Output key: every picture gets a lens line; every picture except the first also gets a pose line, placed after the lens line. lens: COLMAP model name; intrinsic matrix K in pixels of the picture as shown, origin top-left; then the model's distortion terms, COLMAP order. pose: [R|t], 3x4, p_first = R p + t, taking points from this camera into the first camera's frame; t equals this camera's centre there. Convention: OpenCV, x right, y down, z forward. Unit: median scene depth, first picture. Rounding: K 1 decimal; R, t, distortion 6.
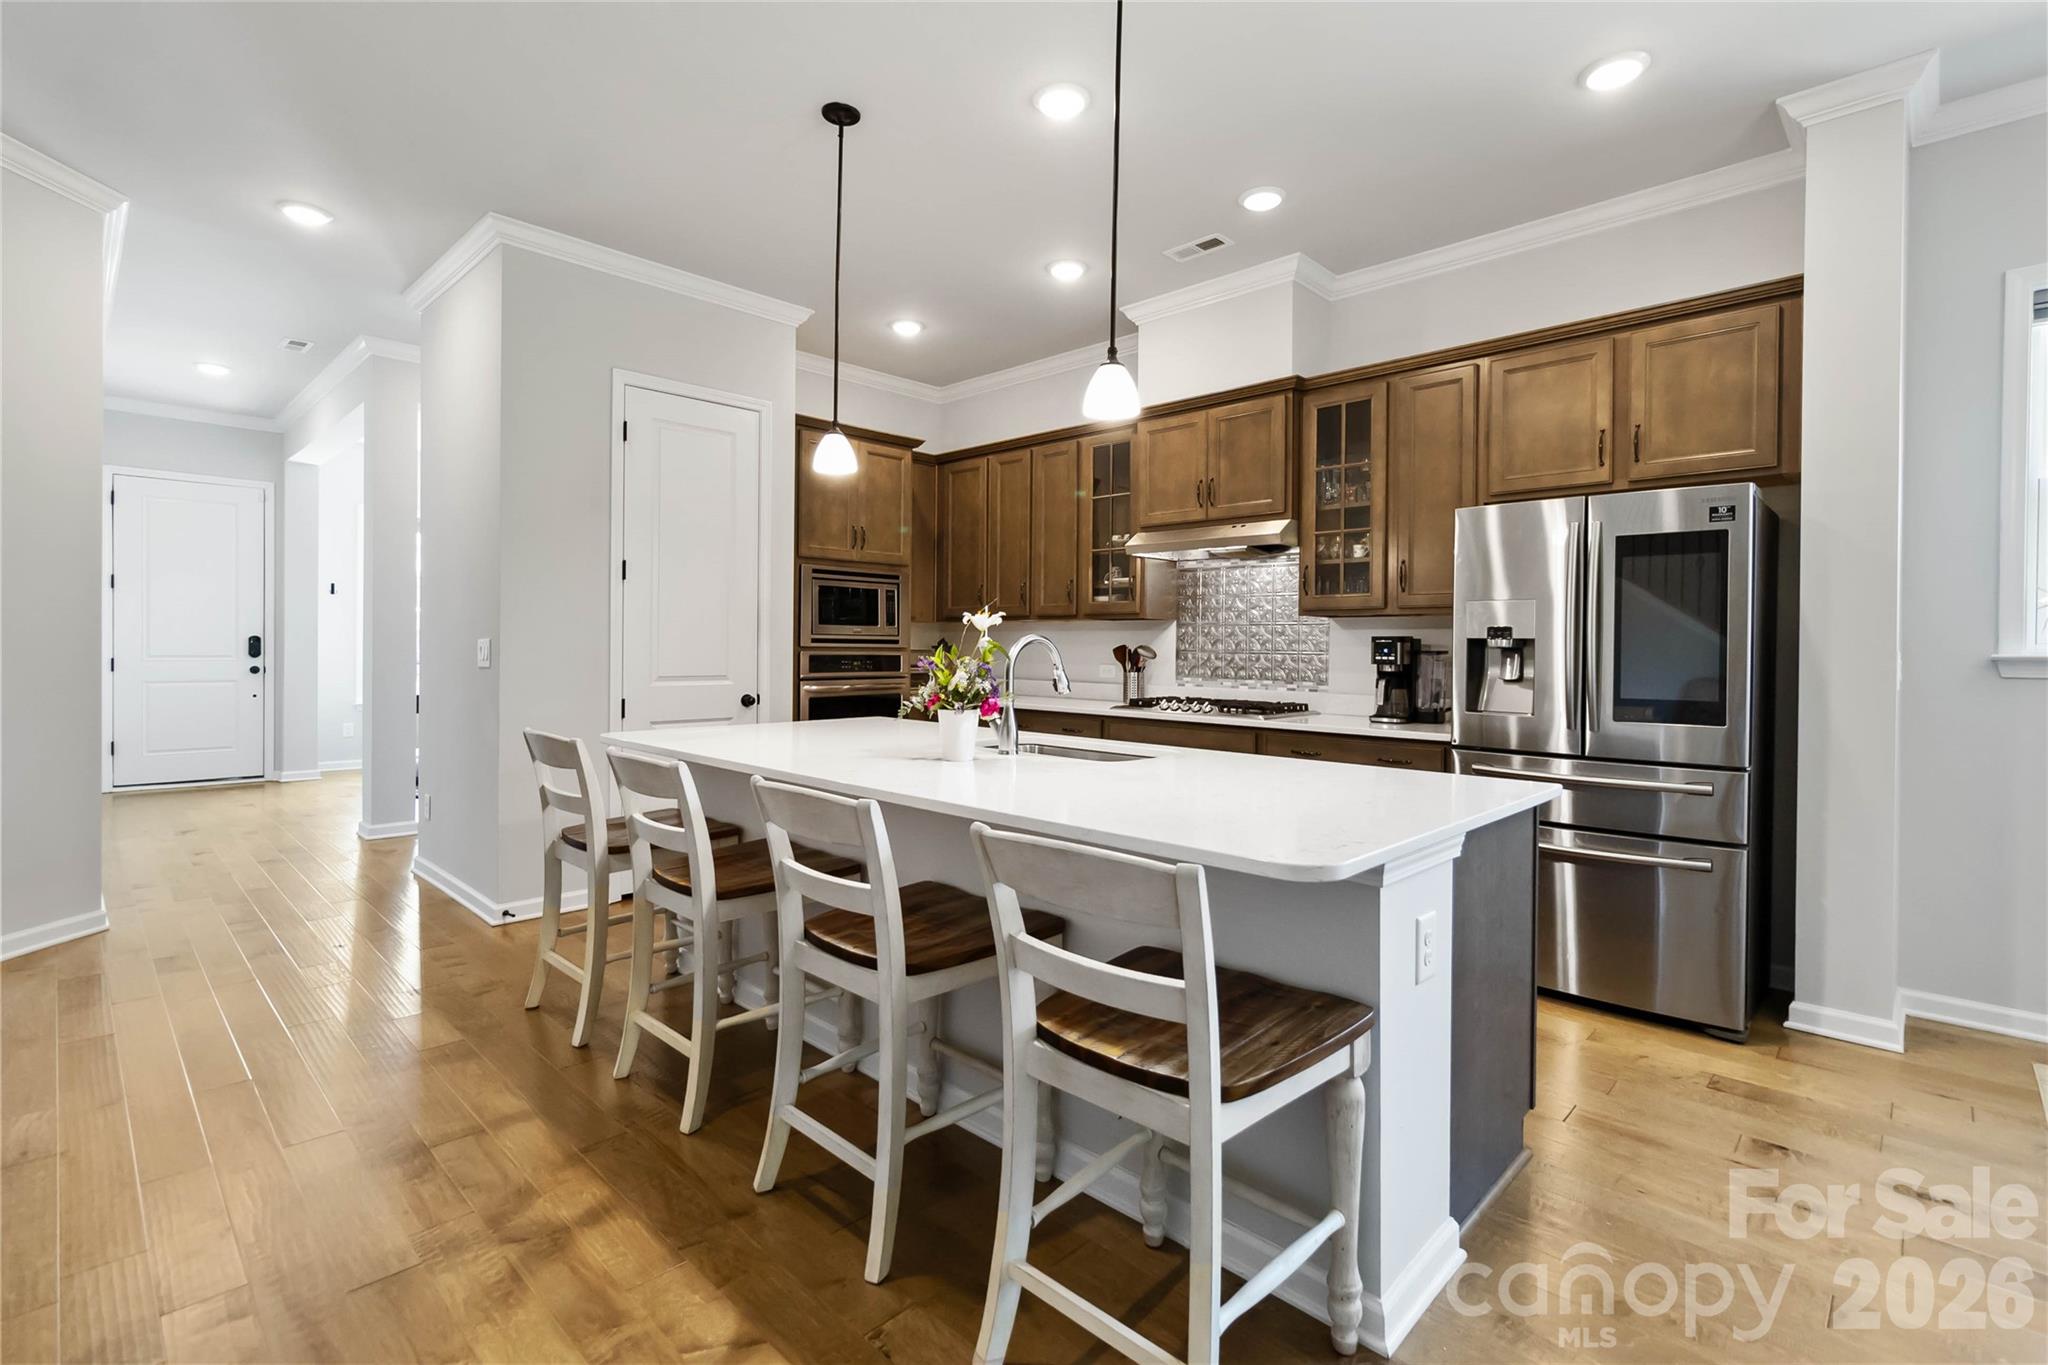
lens RADIAL K [[945.4, 0, 1039.5], [0, 945.4, 650.1], [0, 0, 1]] dist [-0.002409, -0.000170]
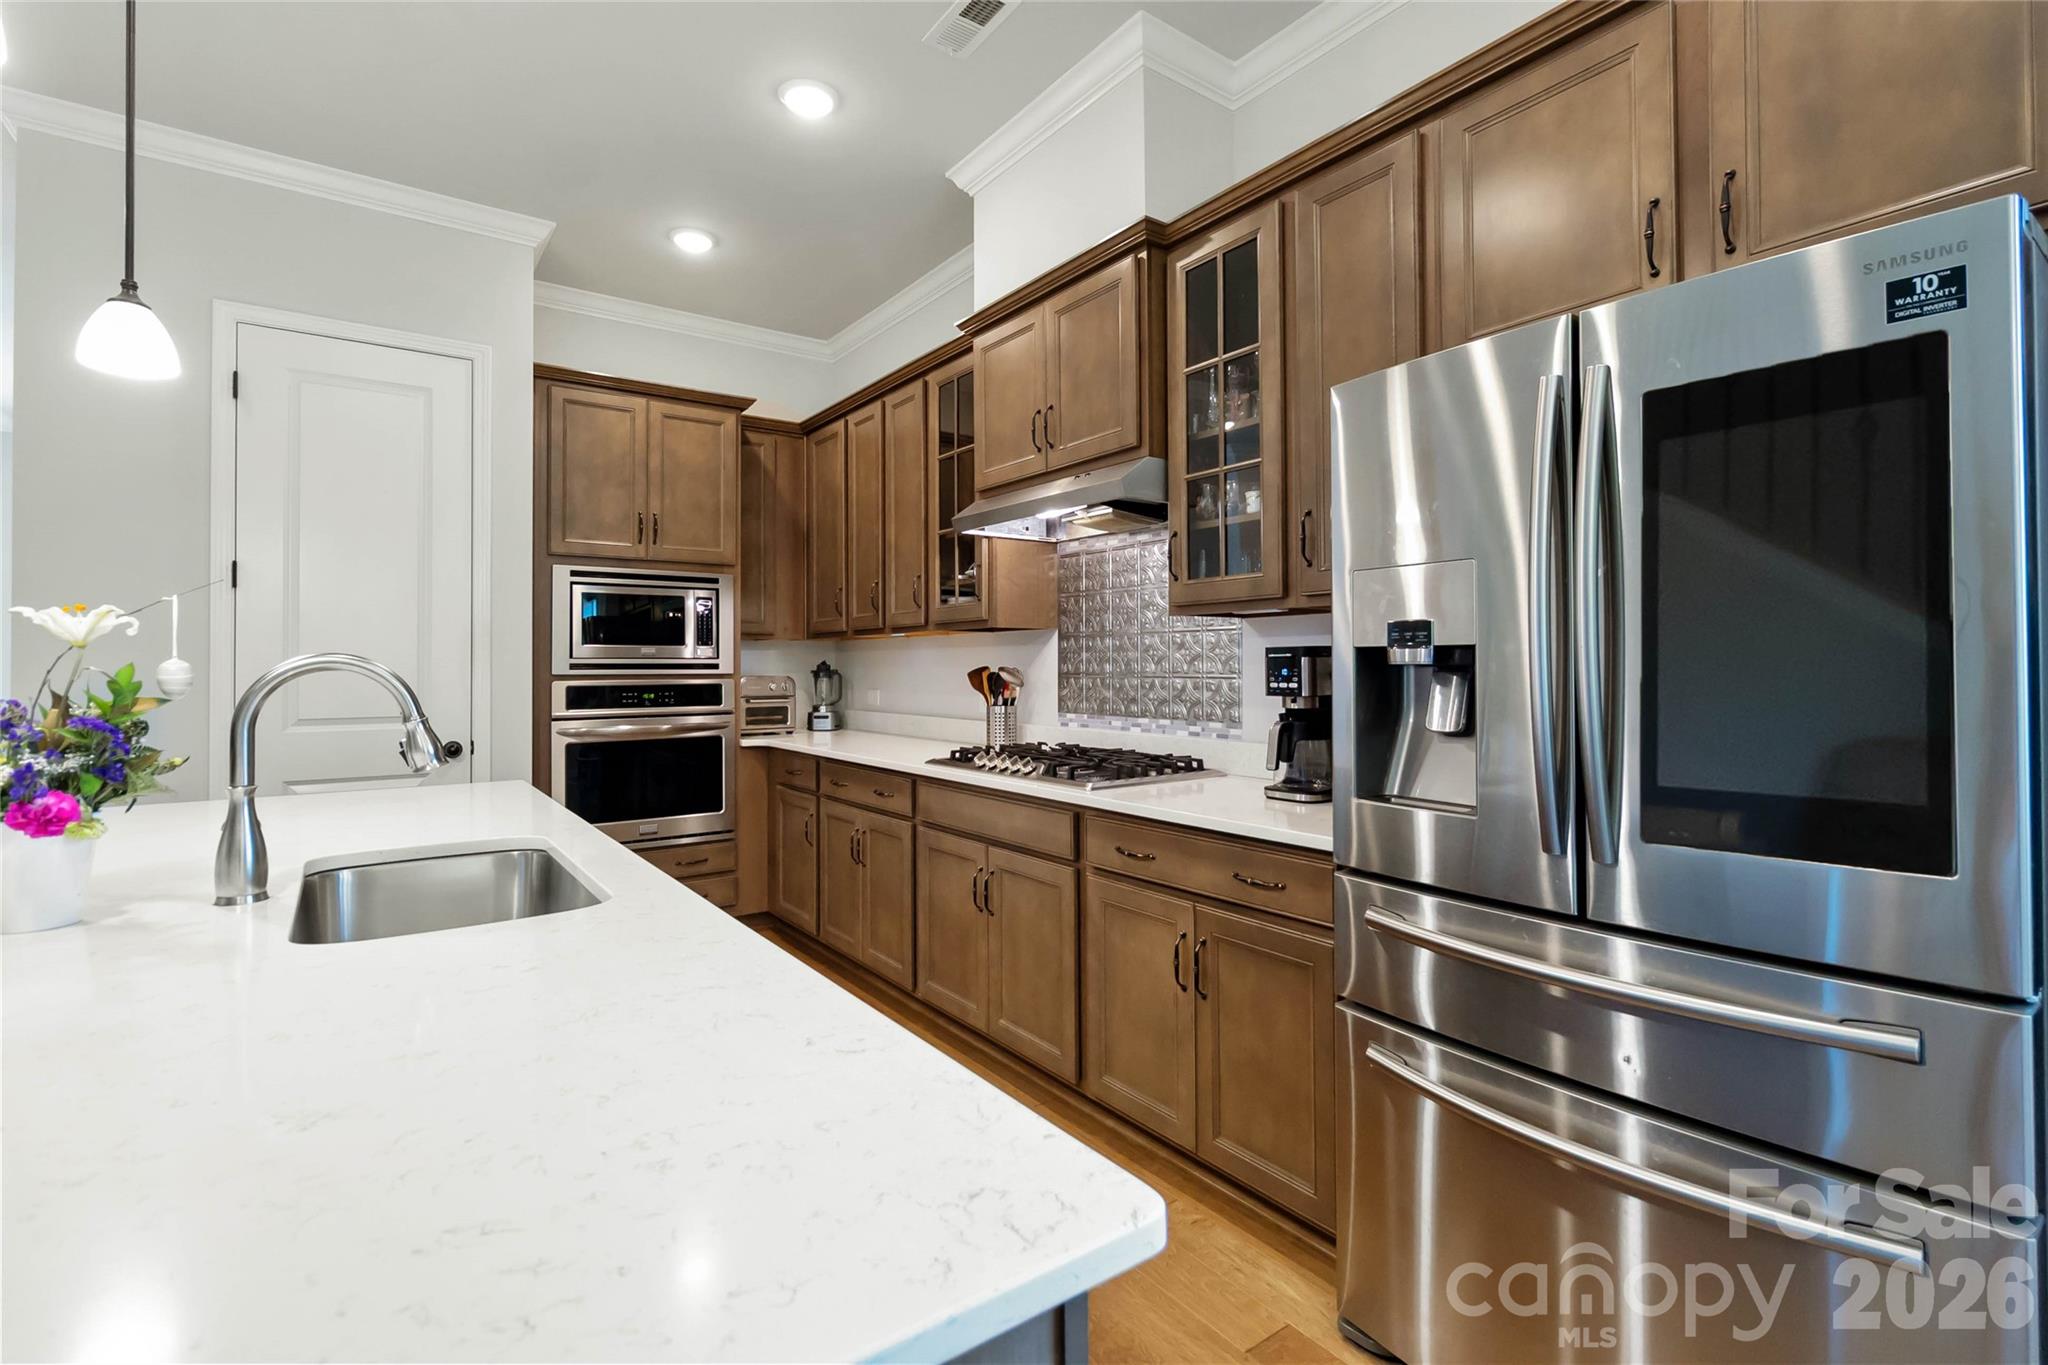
lens RADIAL K [[945.4, 0, 1037.1], [0, 945.4, 655.4], [0, 0, 1]] dist [-0.002409, -0.000170]
pose [[0.984668, -0.016301, -0.173678, 0.263786], [0.013434, 0.999754, -0.017667, -0.001048], [0.173923, 0.015063, 0.984644, 0.345078]]
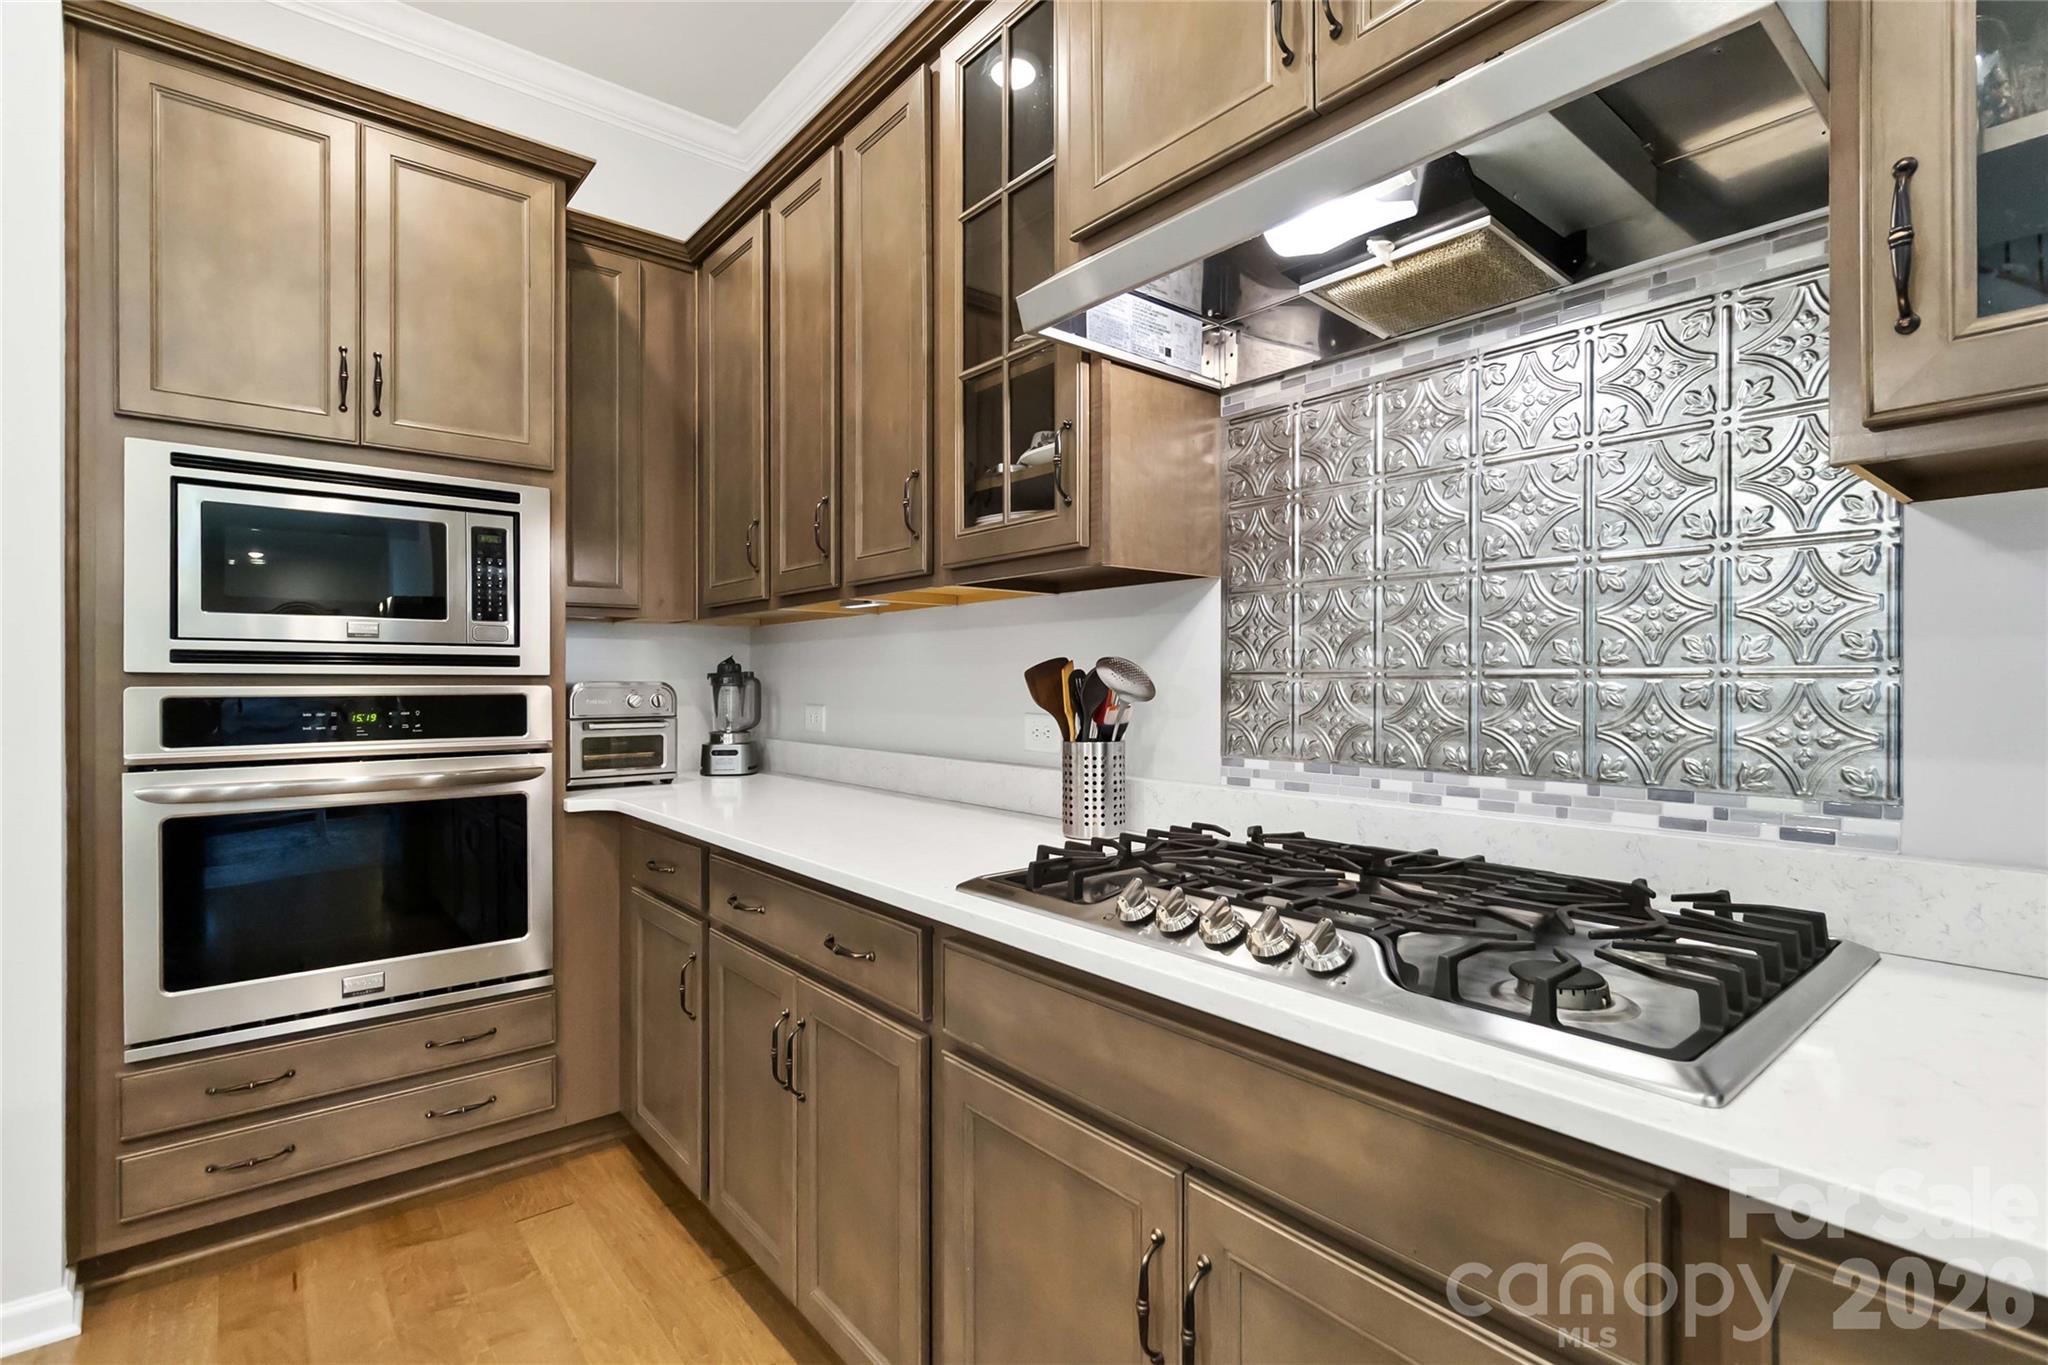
lens RADIAL K [[945.4, 0, 1037.6], [0, 945.4, 688.2], [0, 0, 1]] dist [-0.002409, -0.000170]
pose [[0.994403, -0.009956, -0.105186, 0.123487], [0.009959, 0.999950, -0.000497, 0.005361], [0.105186, -0.000554, 0.994452, 0.716630]]
